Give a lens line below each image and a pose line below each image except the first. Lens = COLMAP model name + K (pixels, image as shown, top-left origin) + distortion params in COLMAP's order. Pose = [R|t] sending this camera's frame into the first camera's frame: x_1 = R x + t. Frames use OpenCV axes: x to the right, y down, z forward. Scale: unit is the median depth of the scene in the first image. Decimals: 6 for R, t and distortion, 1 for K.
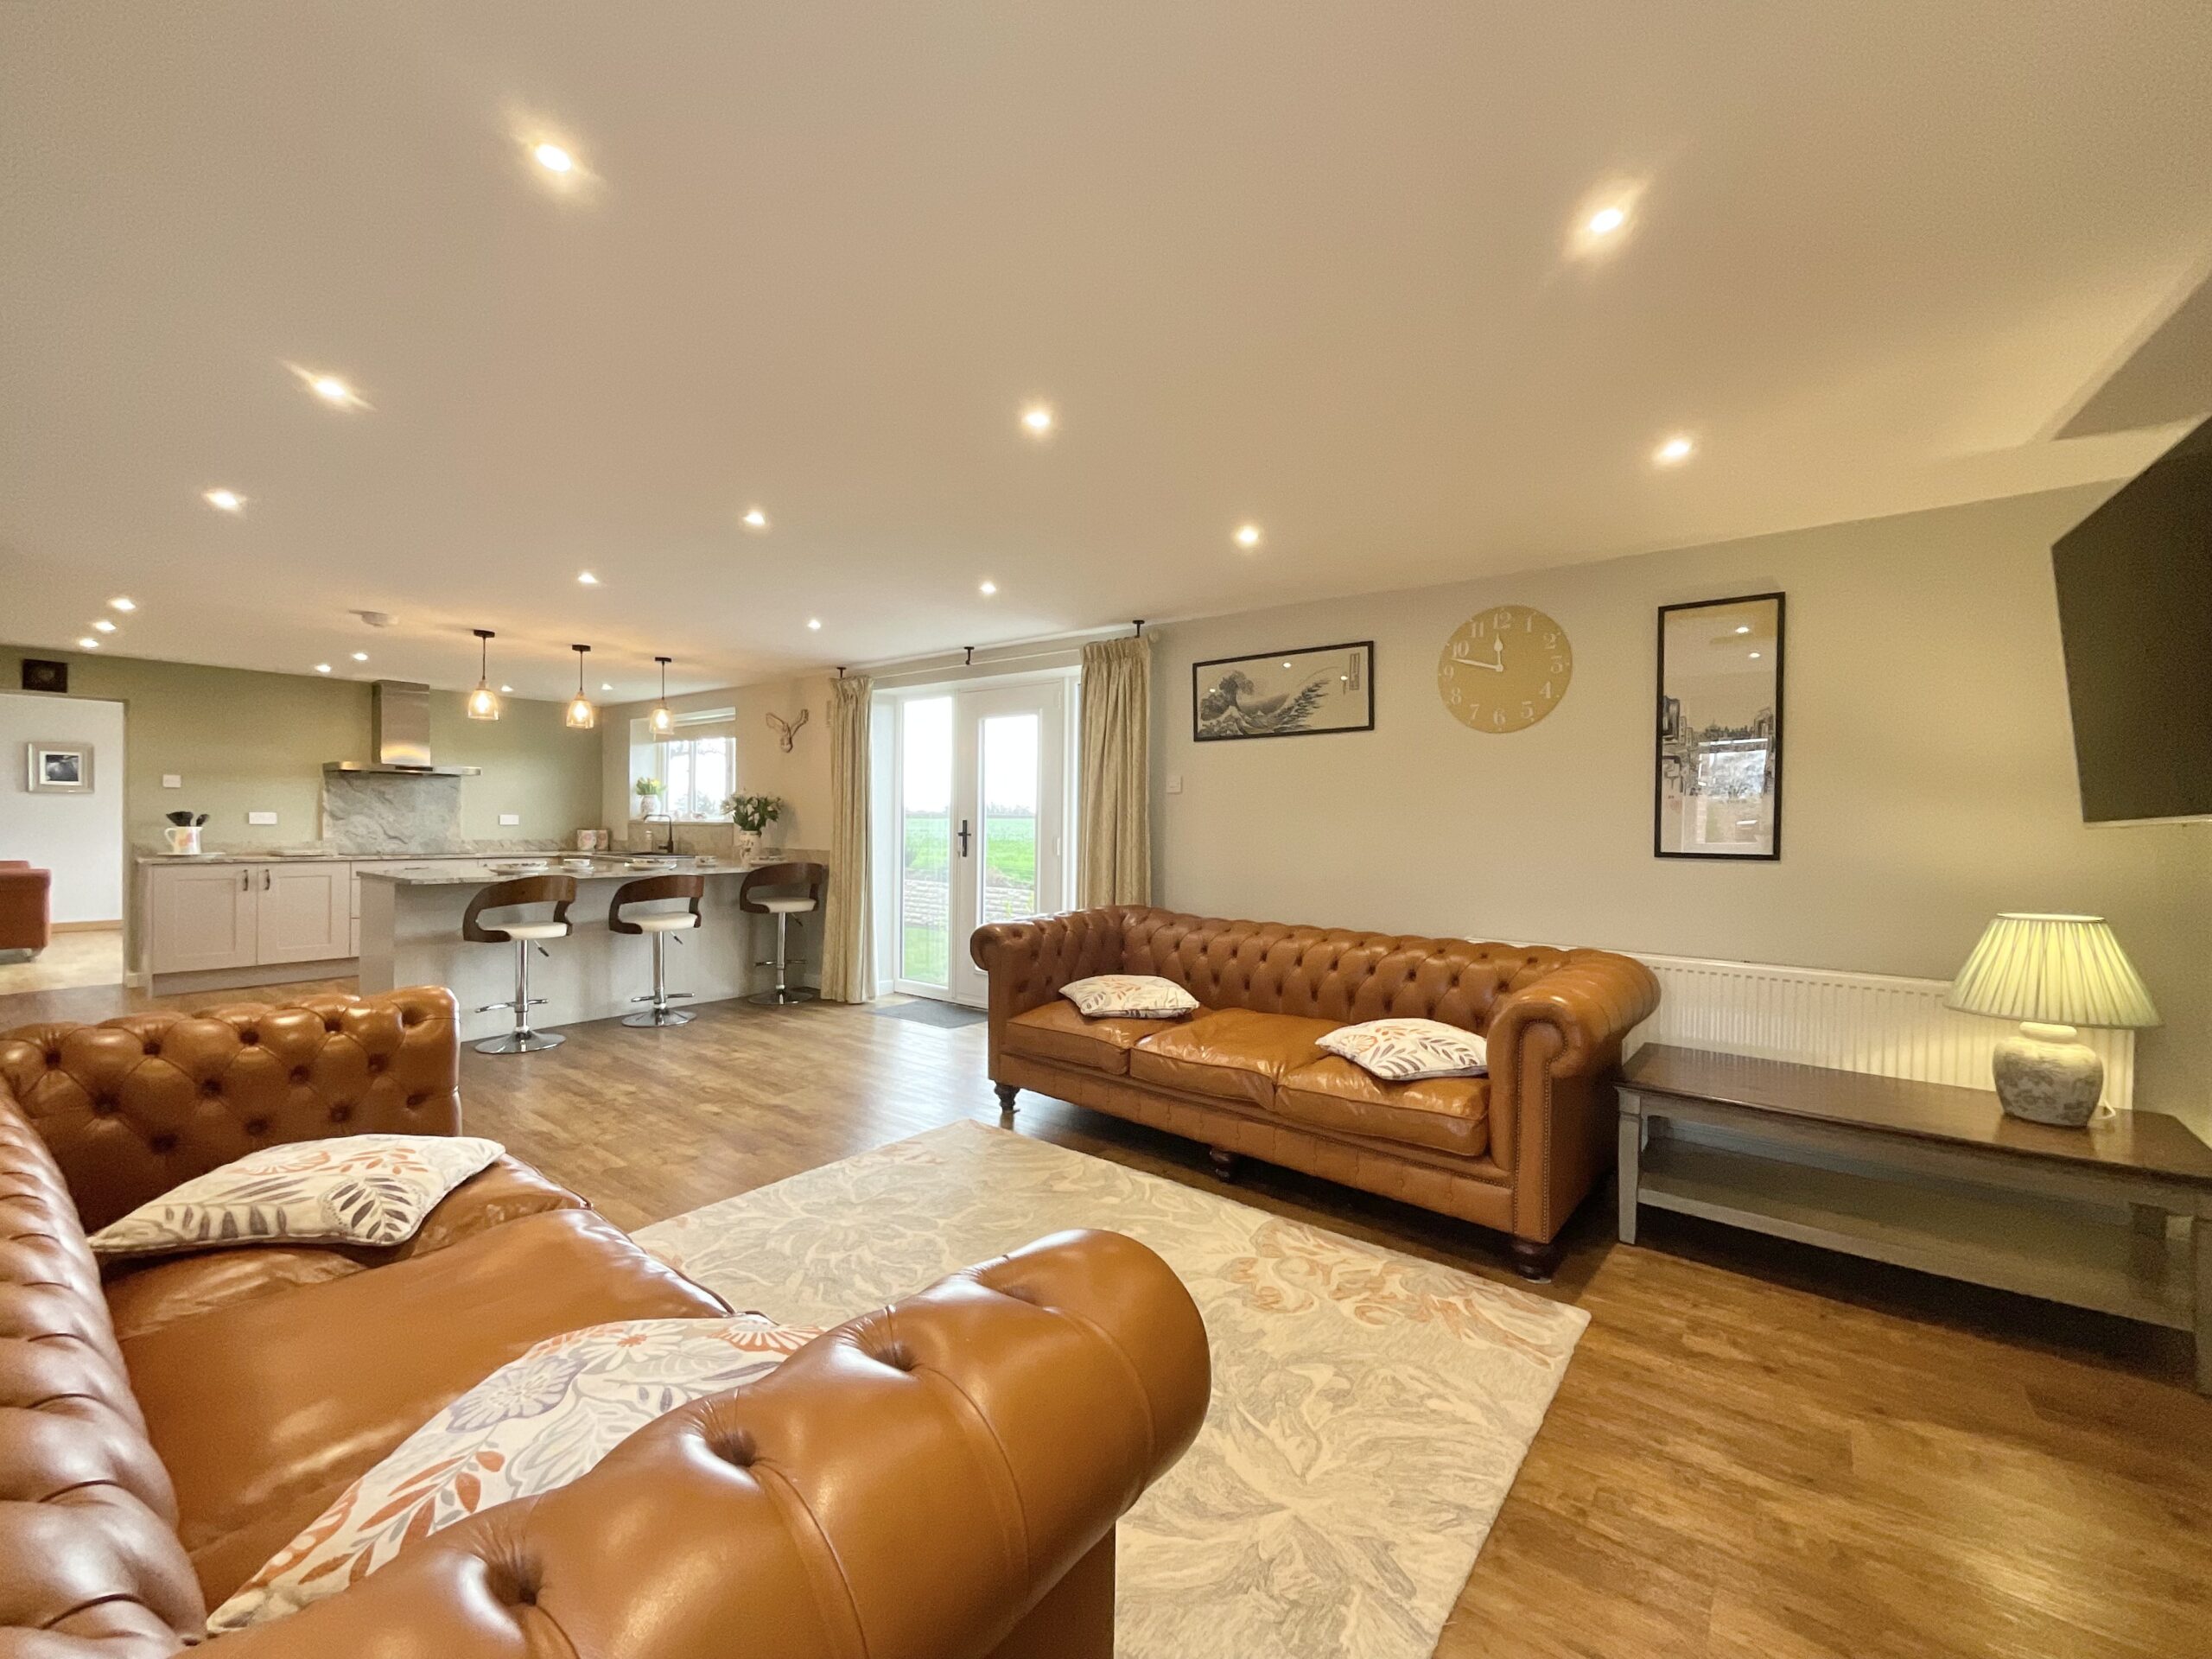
lens RADIAL K [[900.2, 0, 1111.2], [0, 900.2, 836.5], [0, 0, 1]] dist [0.000093, 0.000052]
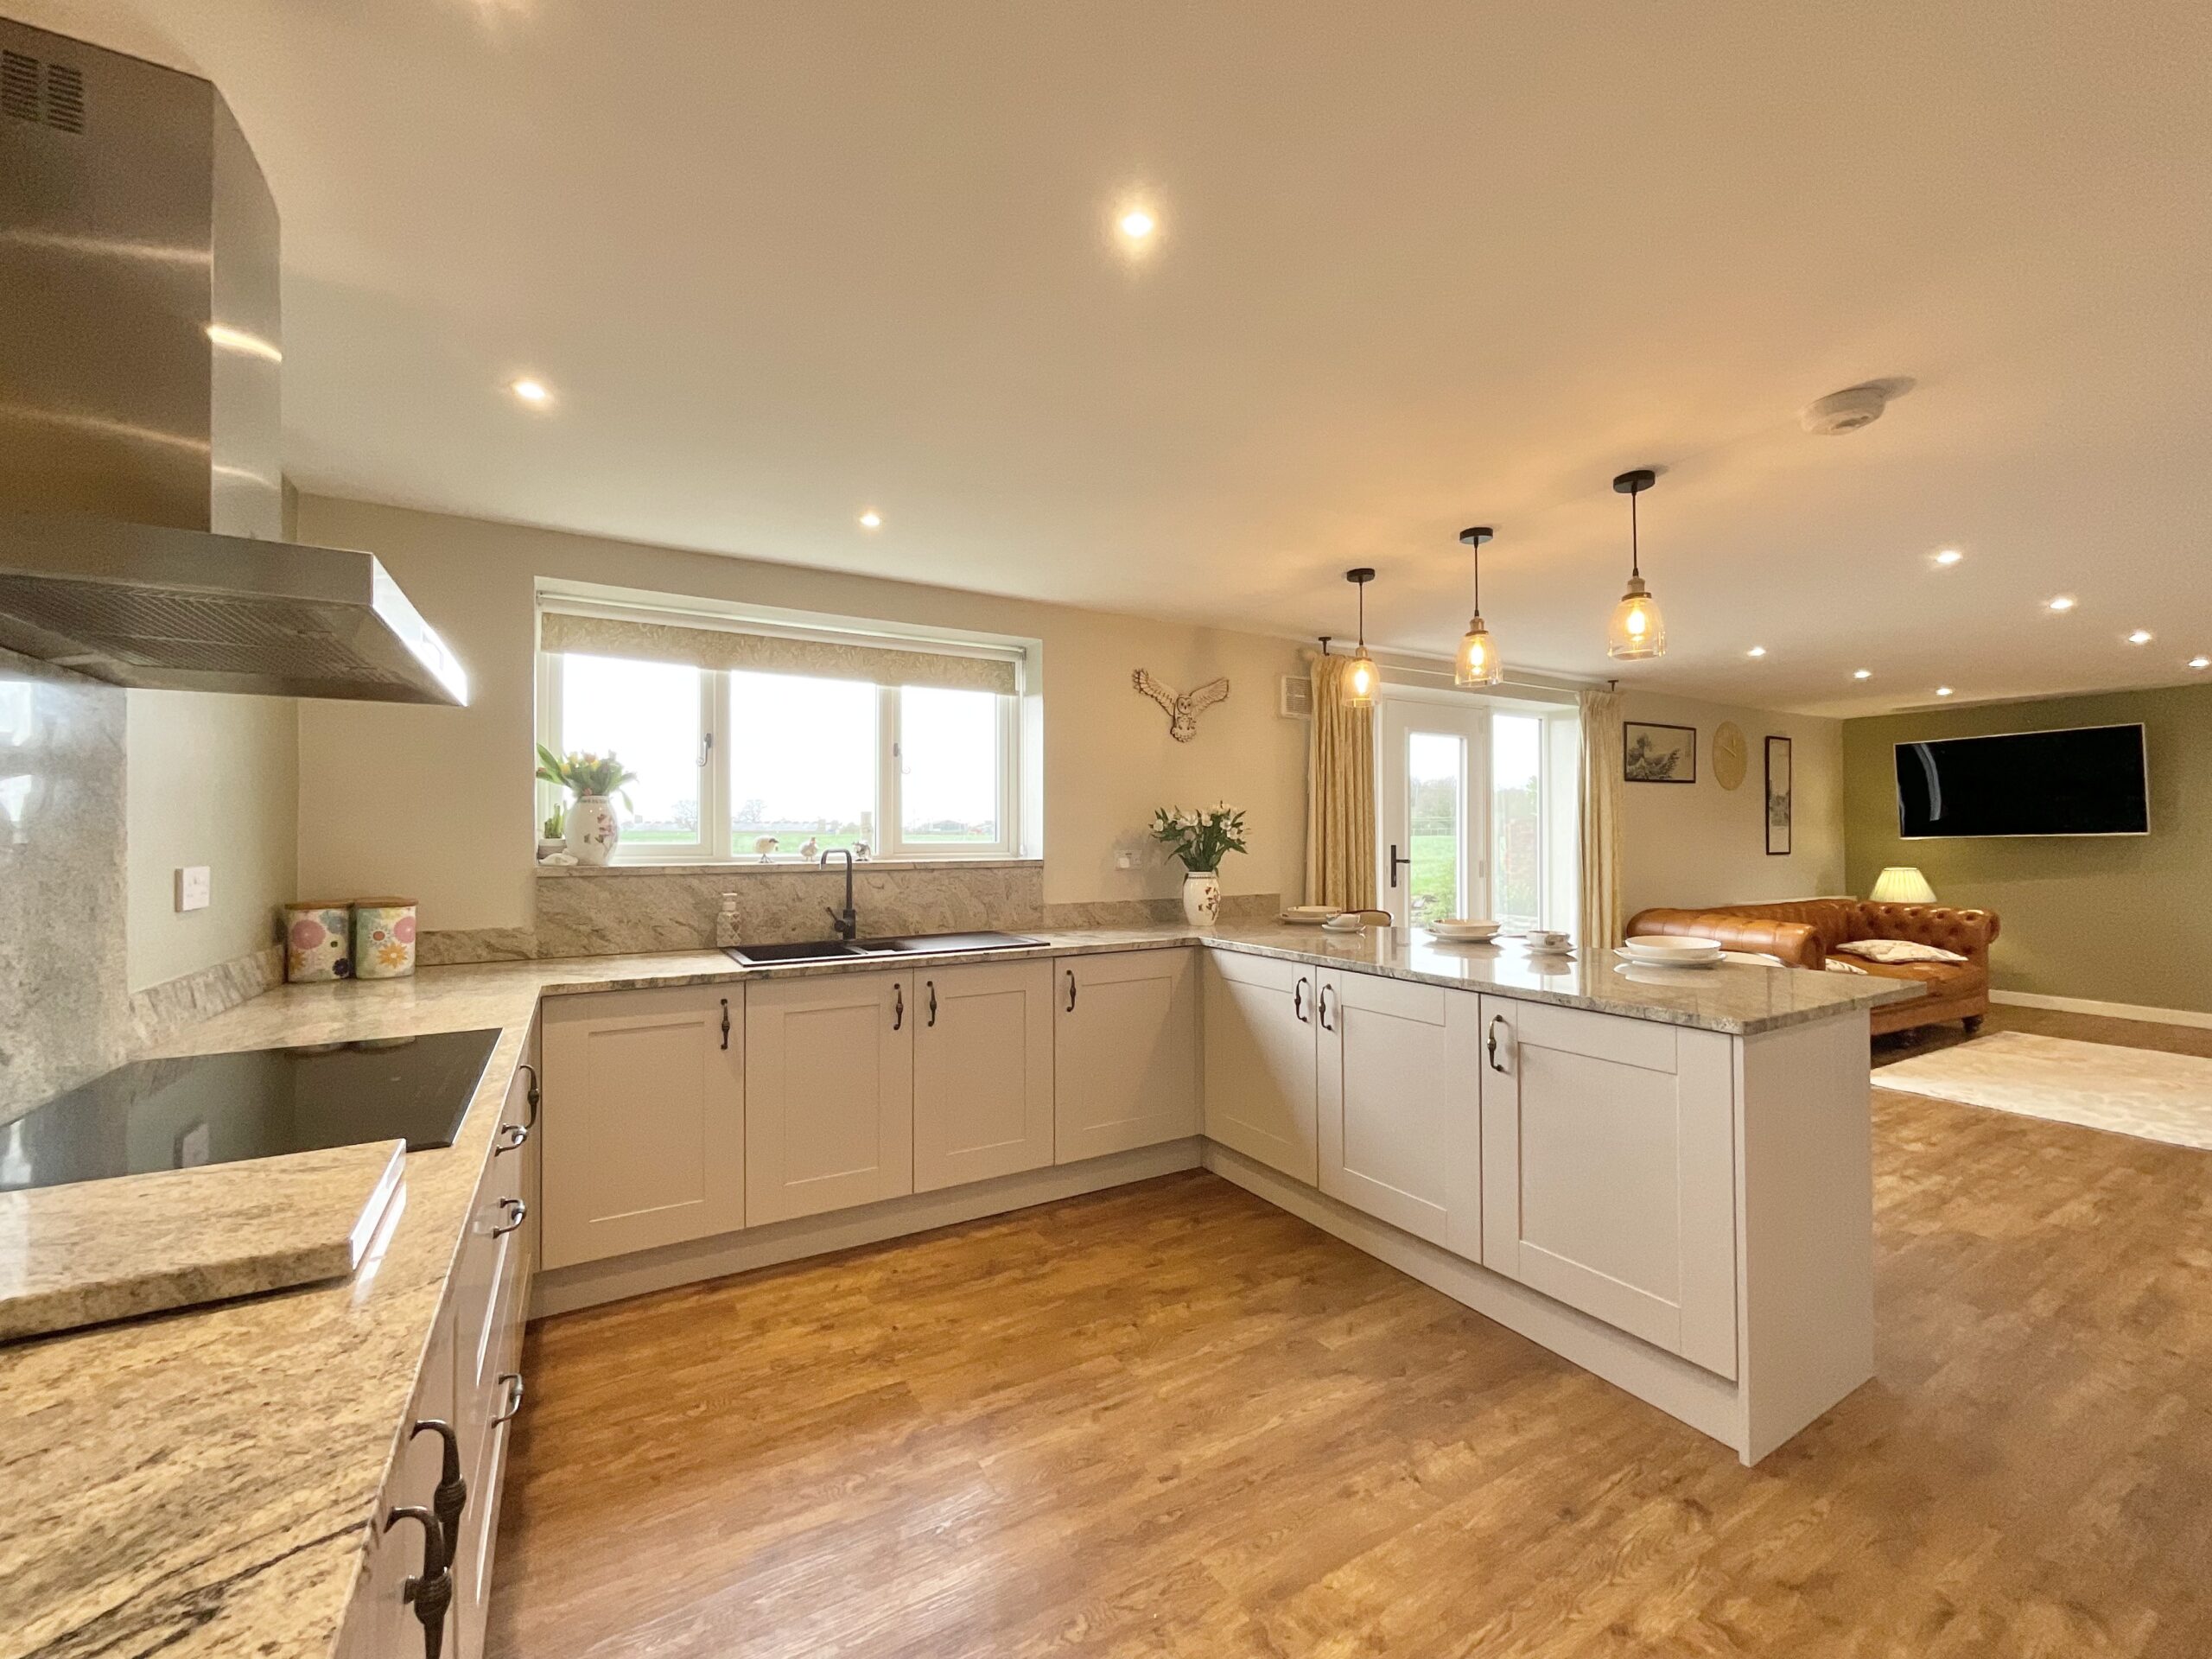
lens RADIAL K [[901.7, 0, 1102.2], [0, 901.7, 830.2], [0, 0, 1]] dist [-0.004546, -0.000434]
pose [[0.370912, -0.007617, 0.928637, -1.003028], [0.021493, 0.999769, -0.000384, -0.035587], [-0.928419, 0.020101, 0.370990, 0.870797]]
